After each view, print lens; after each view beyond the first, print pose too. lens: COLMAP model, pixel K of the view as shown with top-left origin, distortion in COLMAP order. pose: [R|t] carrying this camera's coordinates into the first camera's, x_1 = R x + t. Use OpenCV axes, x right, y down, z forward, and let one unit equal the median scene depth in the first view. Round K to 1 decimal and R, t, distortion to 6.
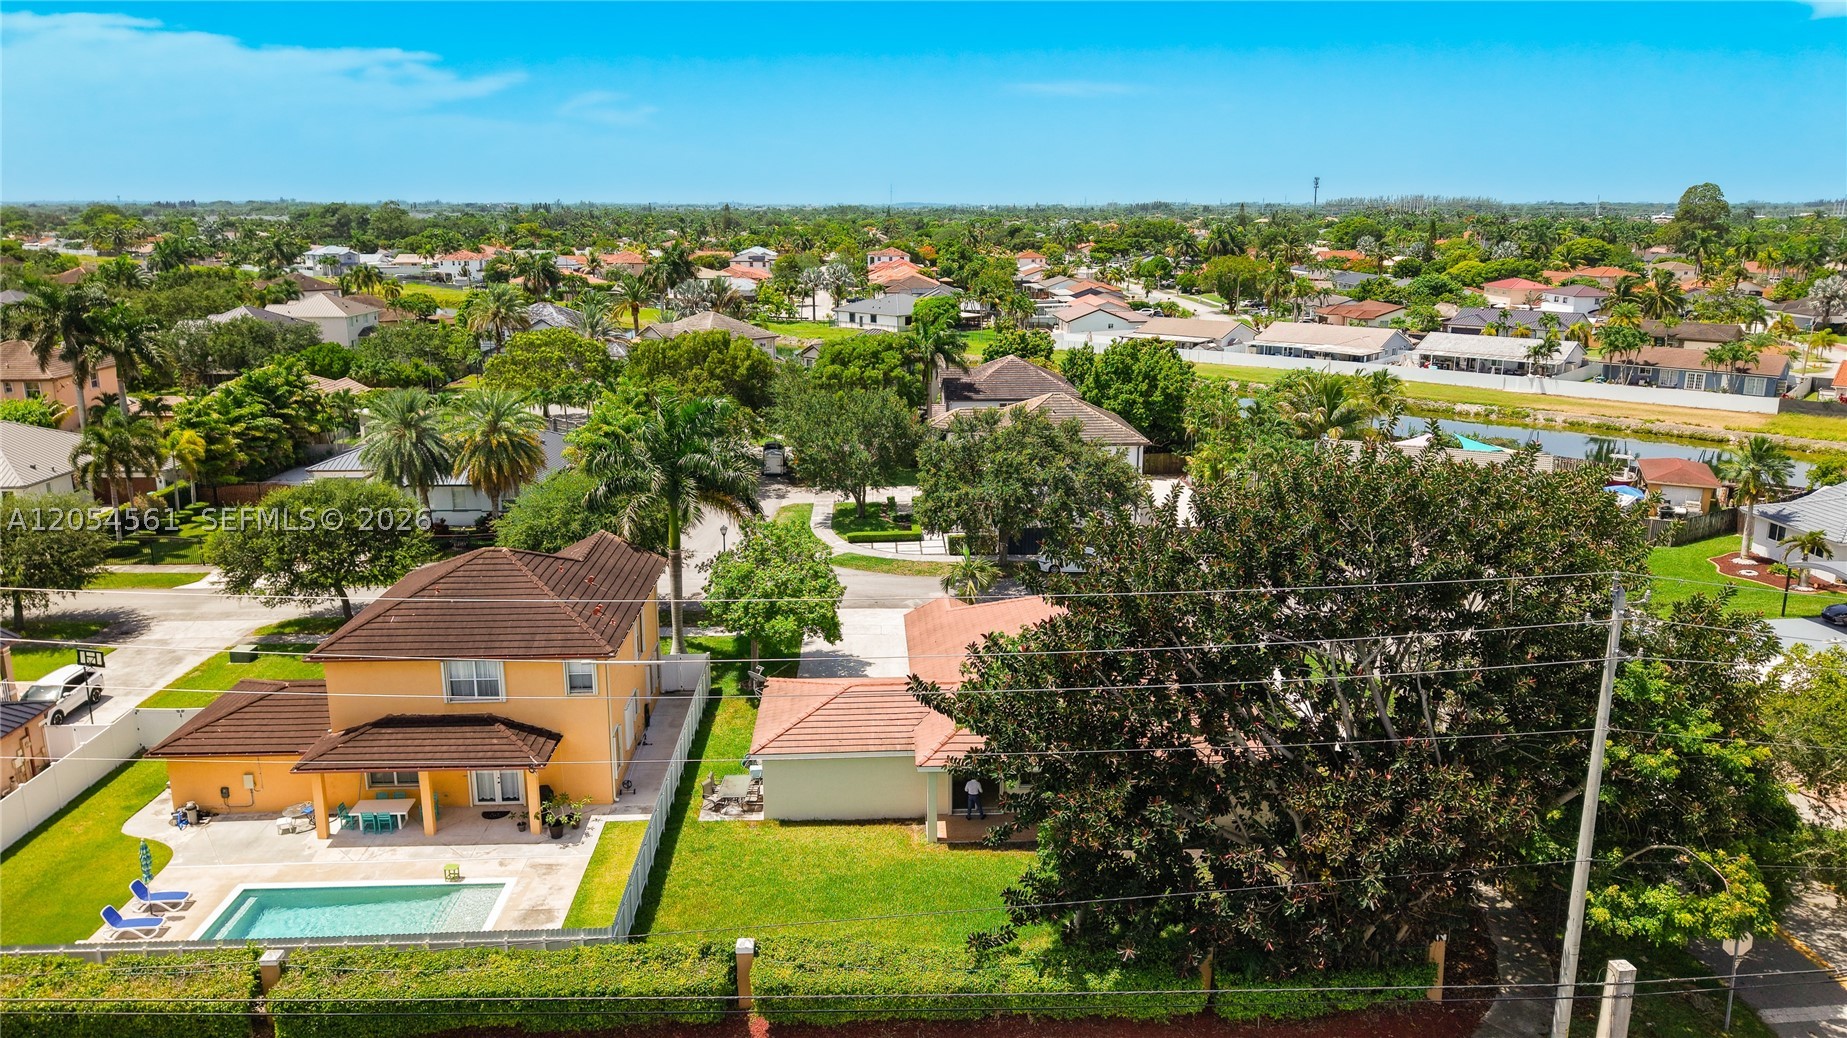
lens RADIAL K [[1251.1, 0, 921.3], [0, 1251.1, 496.5], [0, 0, 1]] dist [-0.000220, 0.000534]
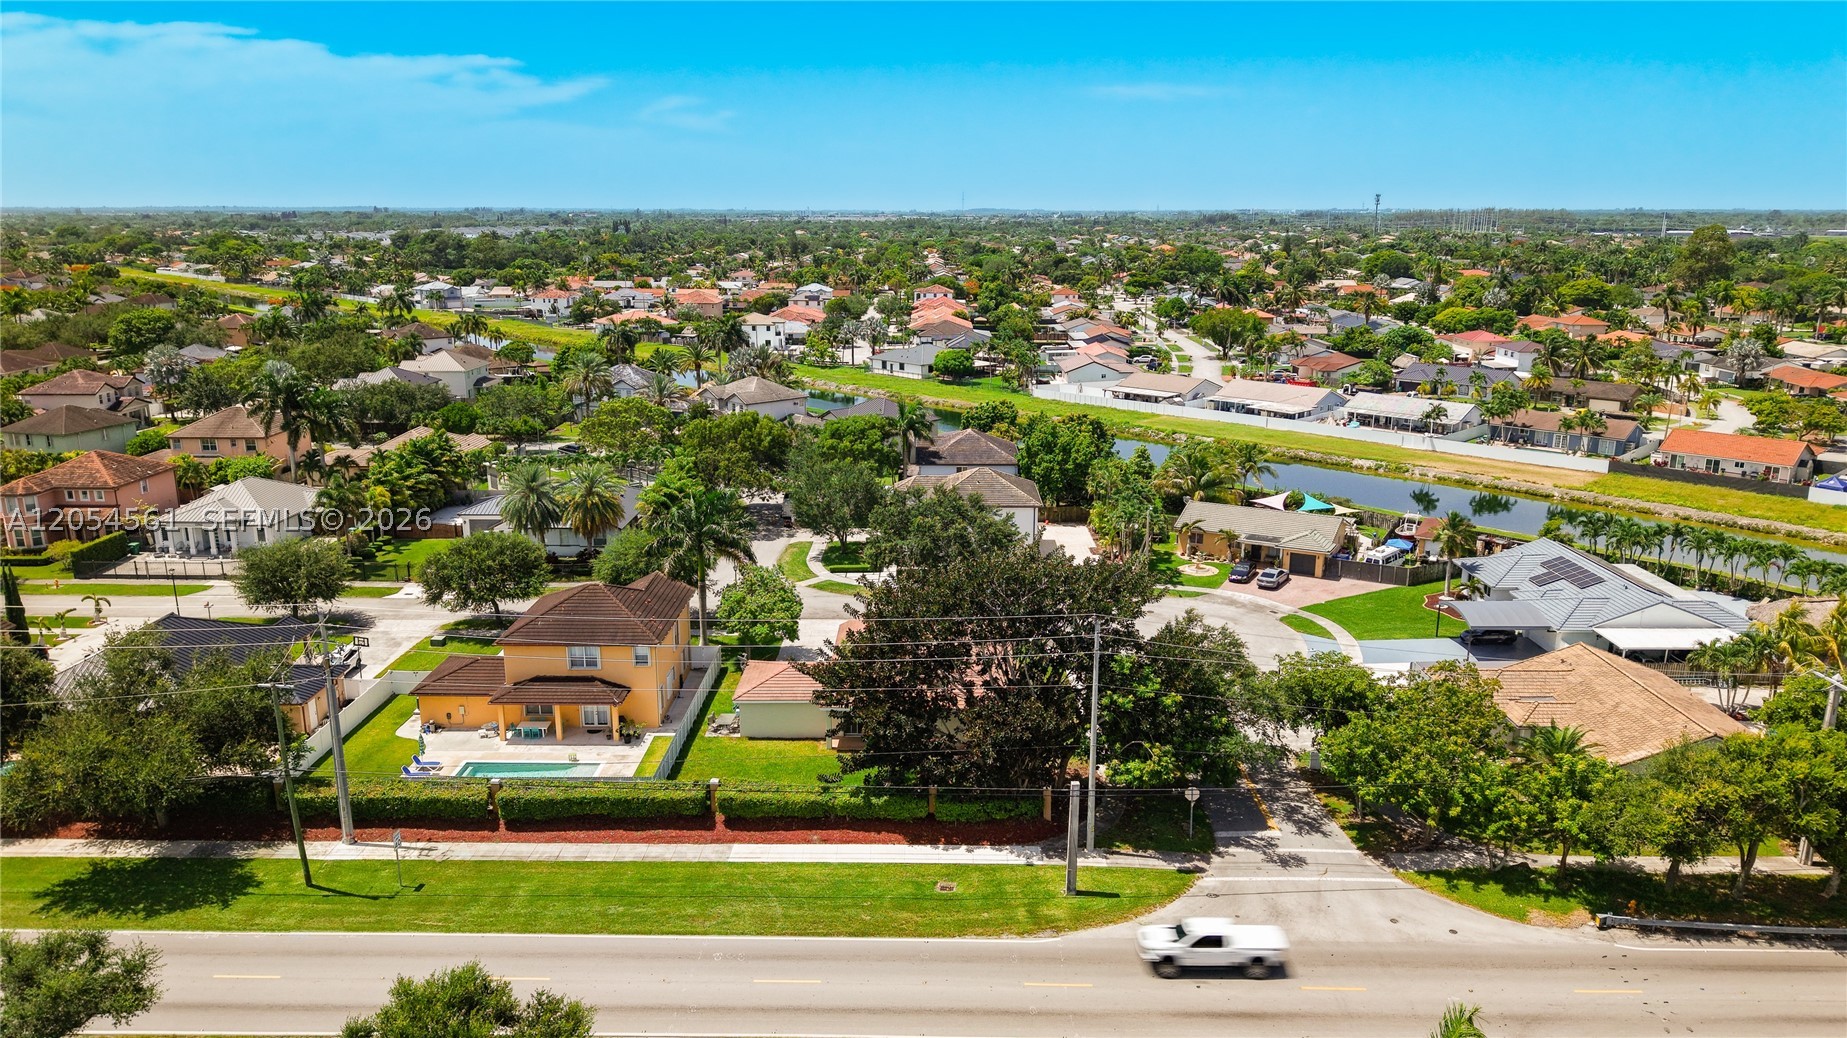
lens RADIAL K [[1261.9, 0, 923.5], [0, 1261.9, 519.0], [0, 0, 1]] dist [0.018129, -0.002745]
pose [[0.998210, 0.014223, -0.058097, 0.137397], [-0.013302, 0.999780, 0.016204, -0.051641], [0.058315, -0.015402, 0.998179, -0.460242]]
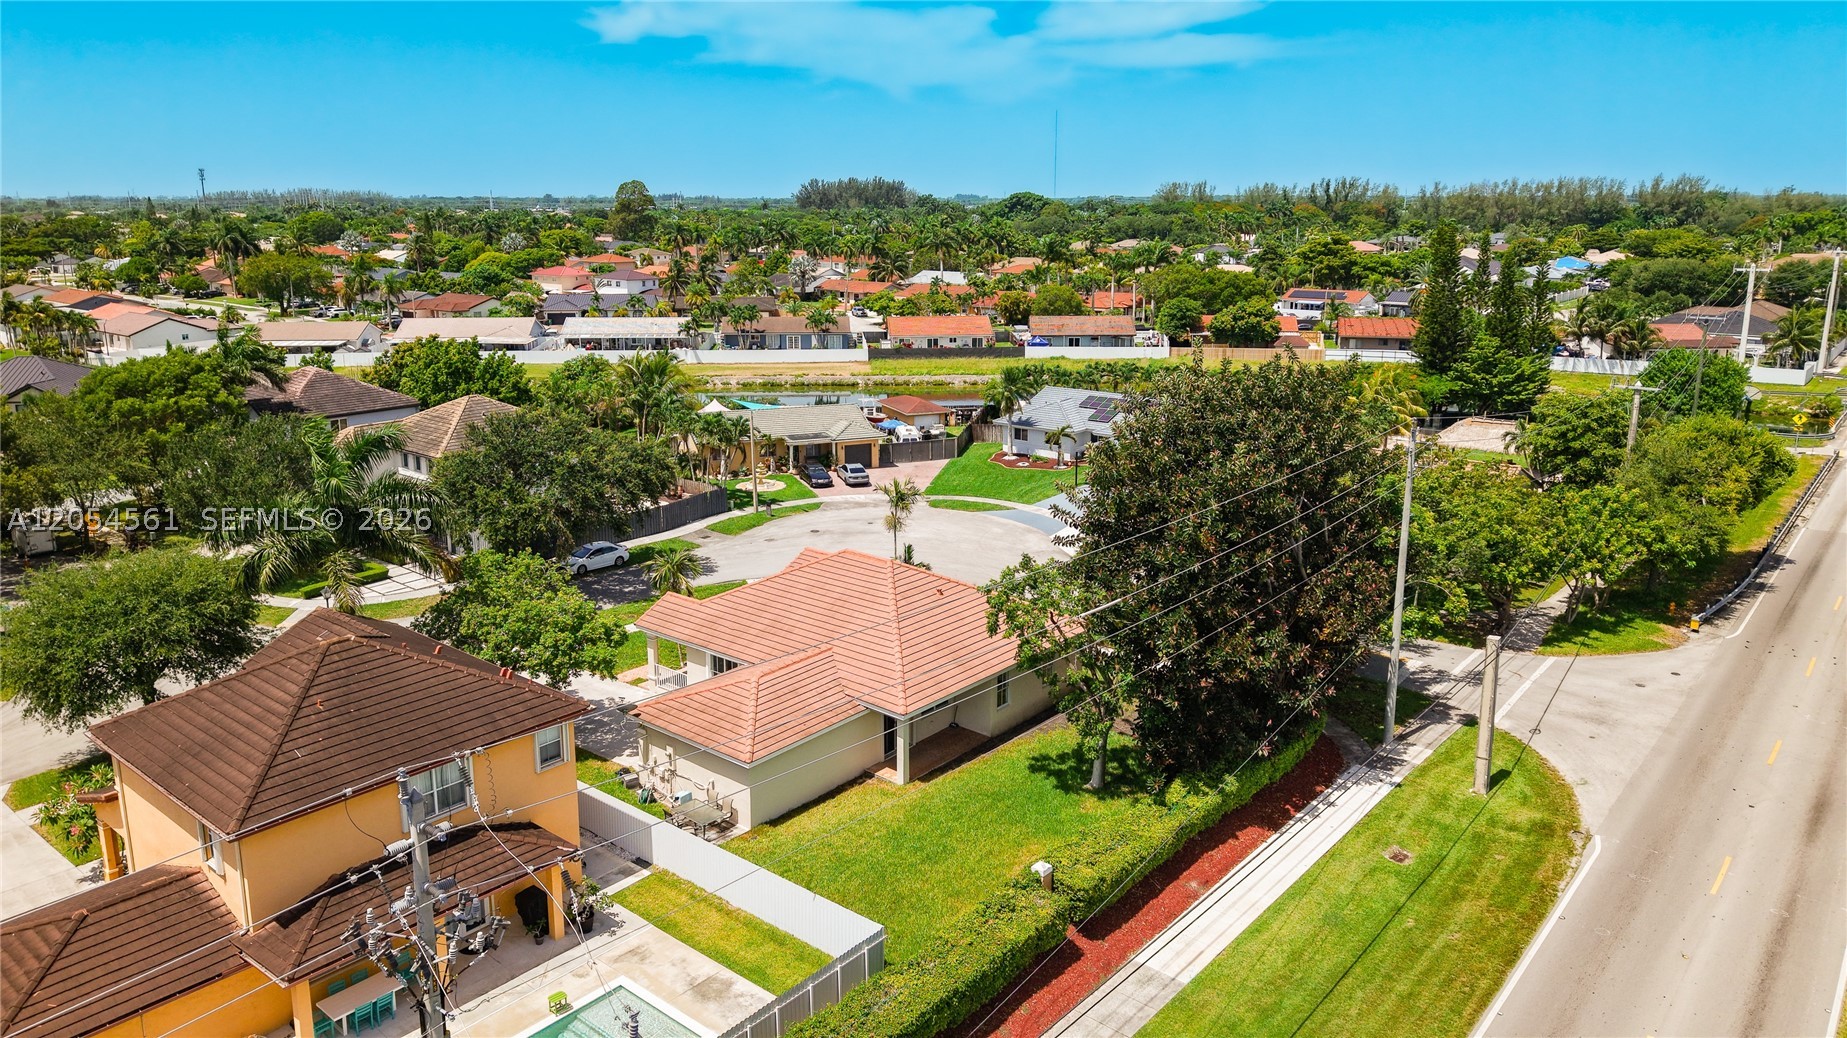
lens RADIAL K [[1261.9, 0, 923.5], [0, 1261.9, 519.0], [0, 0, 1]] dist [0.018129, -0.002745]
pose [[0.668585, -0.181898, 0.721046, -0.391906], [0.168901, 0.981426, 0.090972, -0.023120], [-0.724201, 0.060963, 0.686889, 0.125431]]
